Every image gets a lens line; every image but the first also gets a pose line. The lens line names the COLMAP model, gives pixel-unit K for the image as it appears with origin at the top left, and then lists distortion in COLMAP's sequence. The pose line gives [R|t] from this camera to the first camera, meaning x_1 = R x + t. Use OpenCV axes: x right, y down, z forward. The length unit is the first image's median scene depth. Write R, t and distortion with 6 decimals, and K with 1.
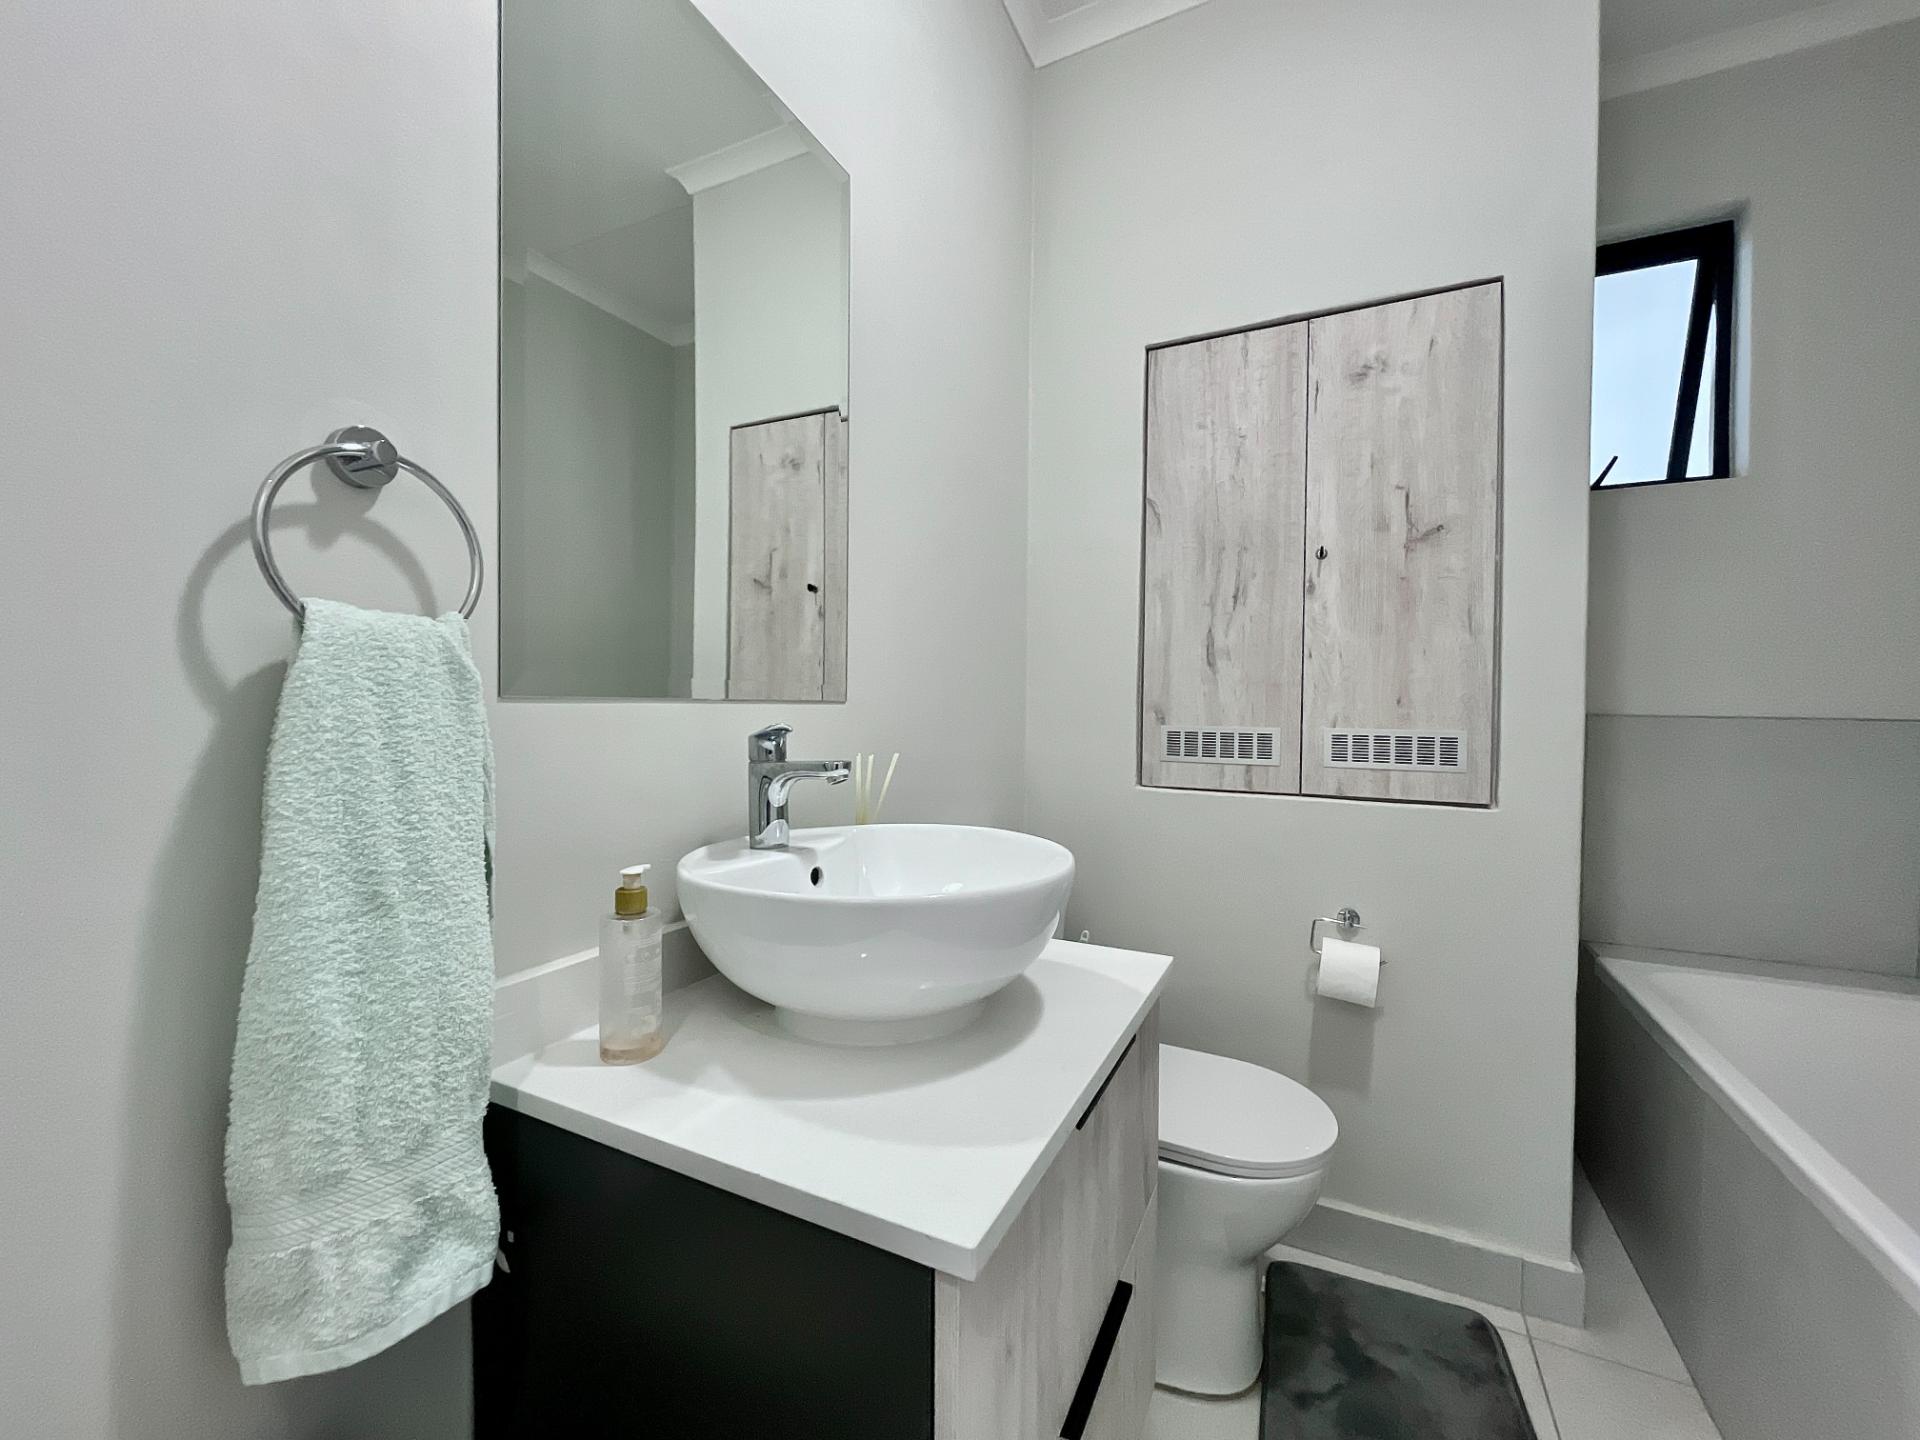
lens RADIAL K [[774.3, 0, 942.3], [0, 774.3, 713.9], [0, 0, 1]] dist [-0.004305, 0.000854]
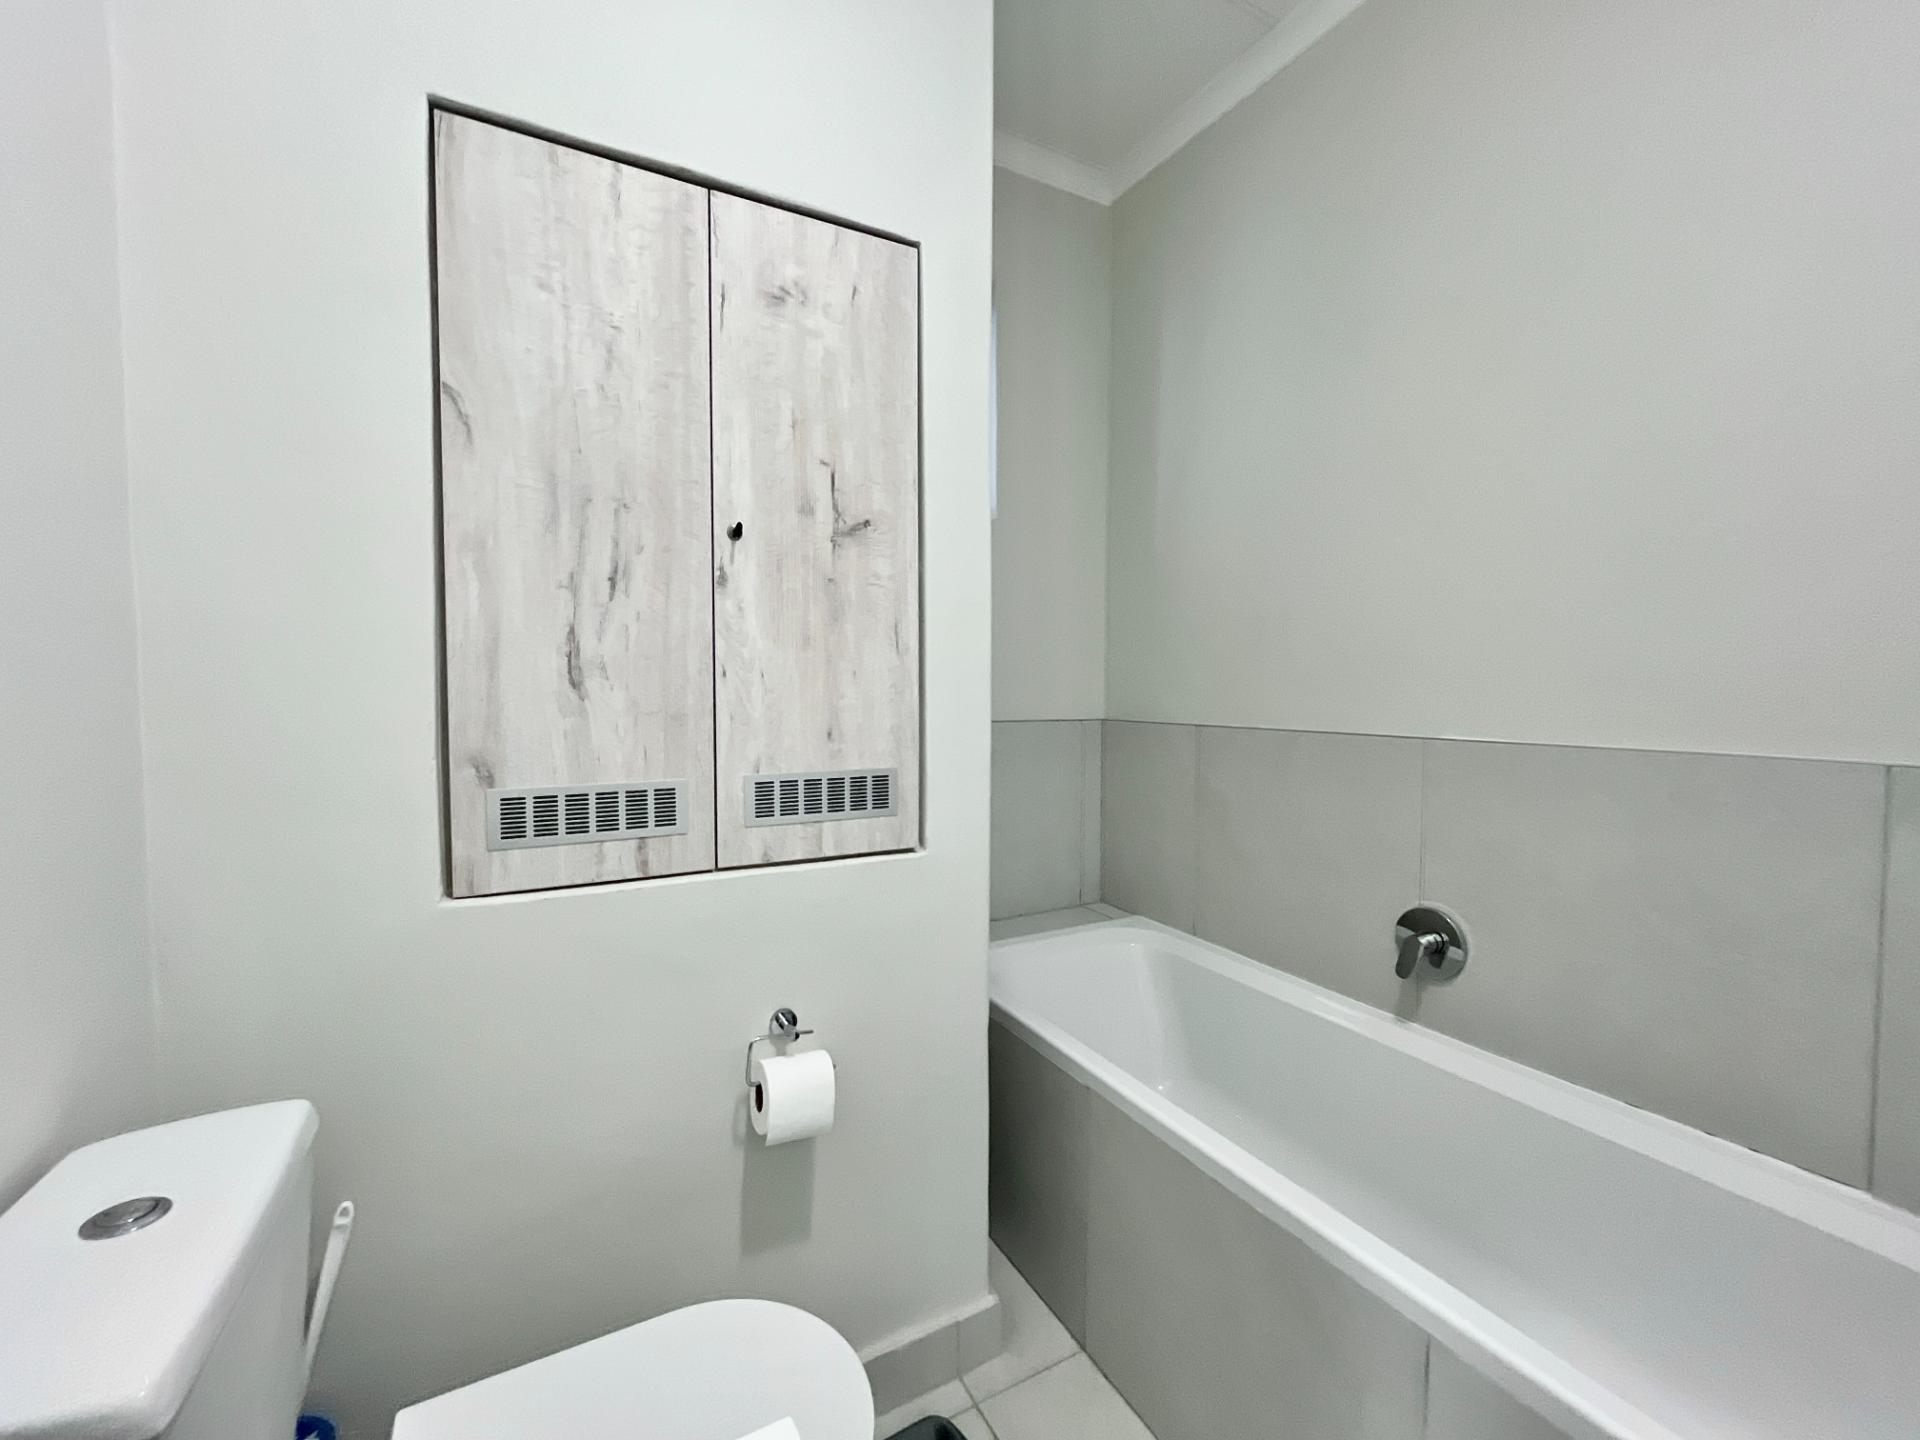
lens RADIAL K [[774.3, 0, 970.7], [0, 774.3, 726.0], [0, 0, 1]] dist [-0.004305, 0.000854]
pose [[0.571350, -0.045027, 0.819470, 0.019670], [0.019281, 0.998955, 0.041447, -0.053403], [-0.820480, -0.007881, 0.571621, 0.409366]]
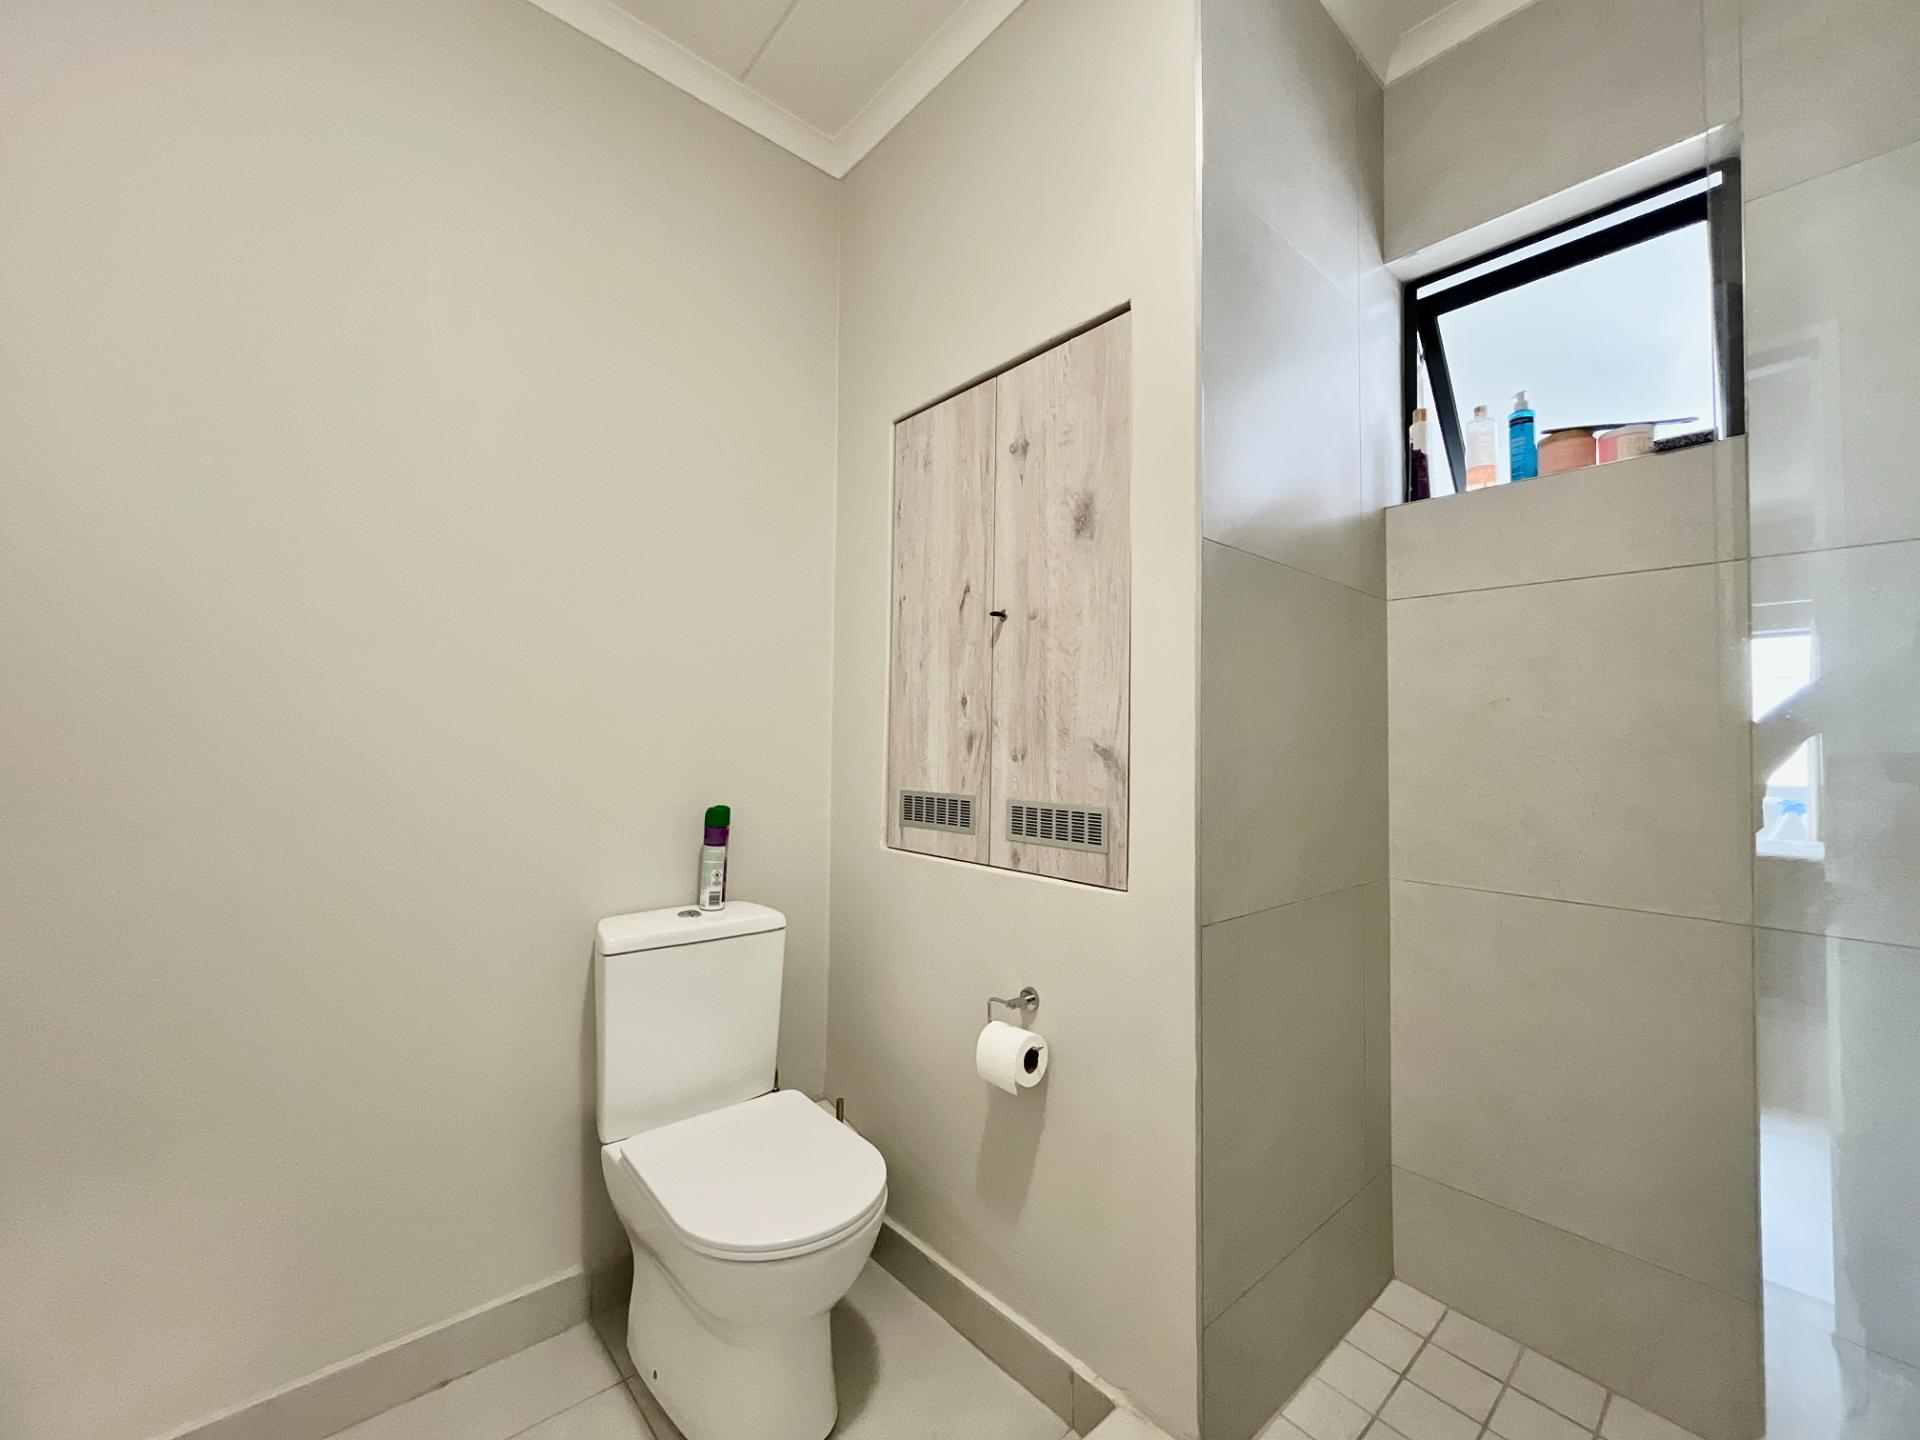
lens RADIAL K [[774.3, 0, 964.7], [0, 774.3, 708.5], [0, 0, 1]] dist [-0.004305, 0.000854]
pose [[0.931216, -0.009895, -0.364334, 0.788061], [-0.011307, 0.998366, -0.056016, -0.036609], [0.364293, 0.056283, 0.929582, 0.106315]]
